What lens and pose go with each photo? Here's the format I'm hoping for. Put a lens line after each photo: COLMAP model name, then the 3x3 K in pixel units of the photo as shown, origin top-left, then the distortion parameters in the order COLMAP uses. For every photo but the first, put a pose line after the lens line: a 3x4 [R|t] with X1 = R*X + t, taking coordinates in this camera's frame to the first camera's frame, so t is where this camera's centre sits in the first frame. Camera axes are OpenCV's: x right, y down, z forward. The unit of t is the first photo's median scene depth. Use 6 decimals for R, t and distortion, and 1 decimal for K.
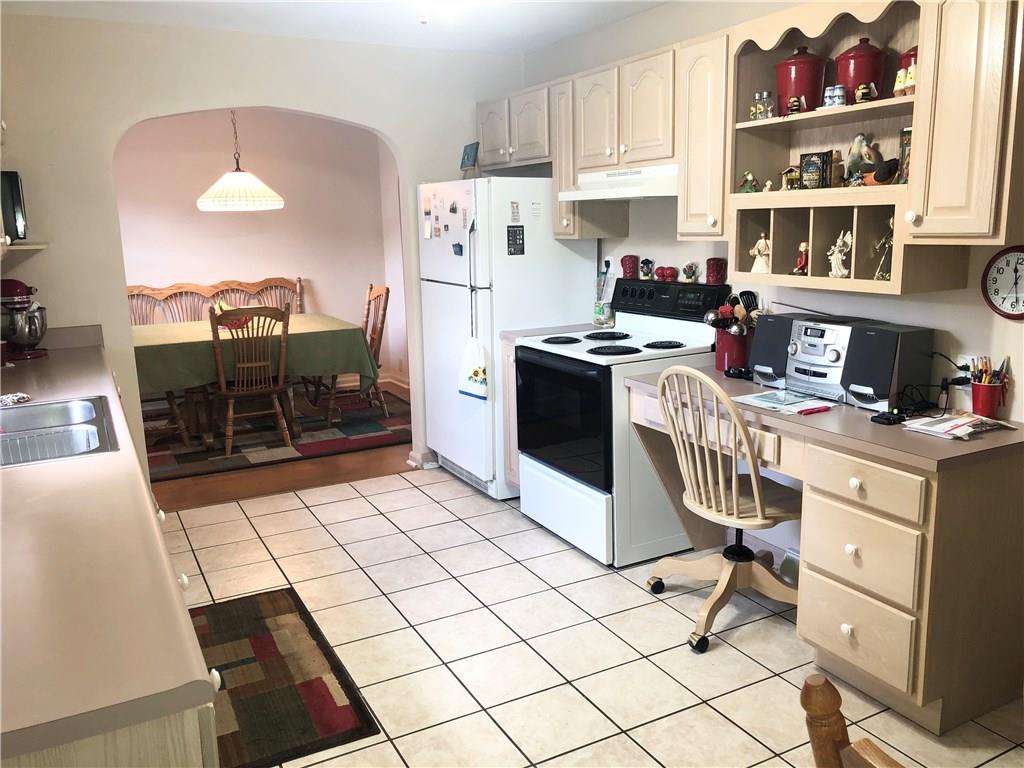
lens RADIAL K [[834.4, 0, 512.0], [0, 834.4, 384.0], [0, 0, 1]] dist [0.022974, 0.001078]
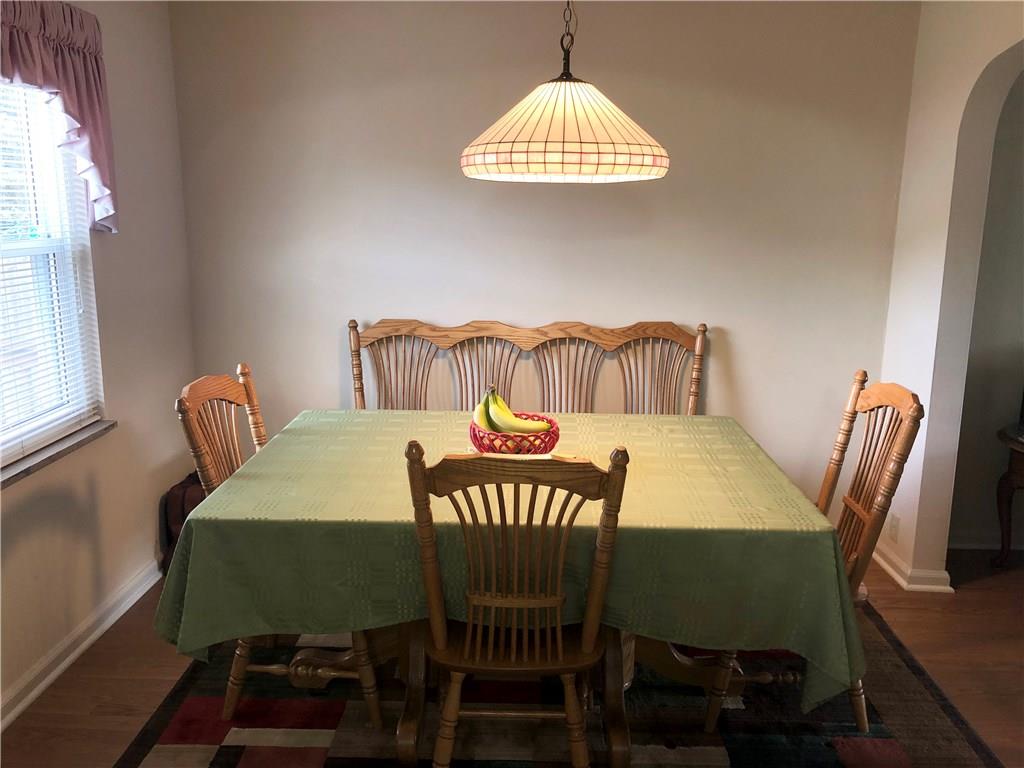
lens RADIAL K [[834.4, 0, 512.0], [0, 834.4, 384.0], [0, 0, 1]] dist [0.022974, 0.001078]
pose [[0.869124, 0.134020, -0.476091, -0.149306], [-0.127988, 0.990743, 0.045249, -0.134113], [0.477748, 0.021607, 0.878231, 0.680233]]
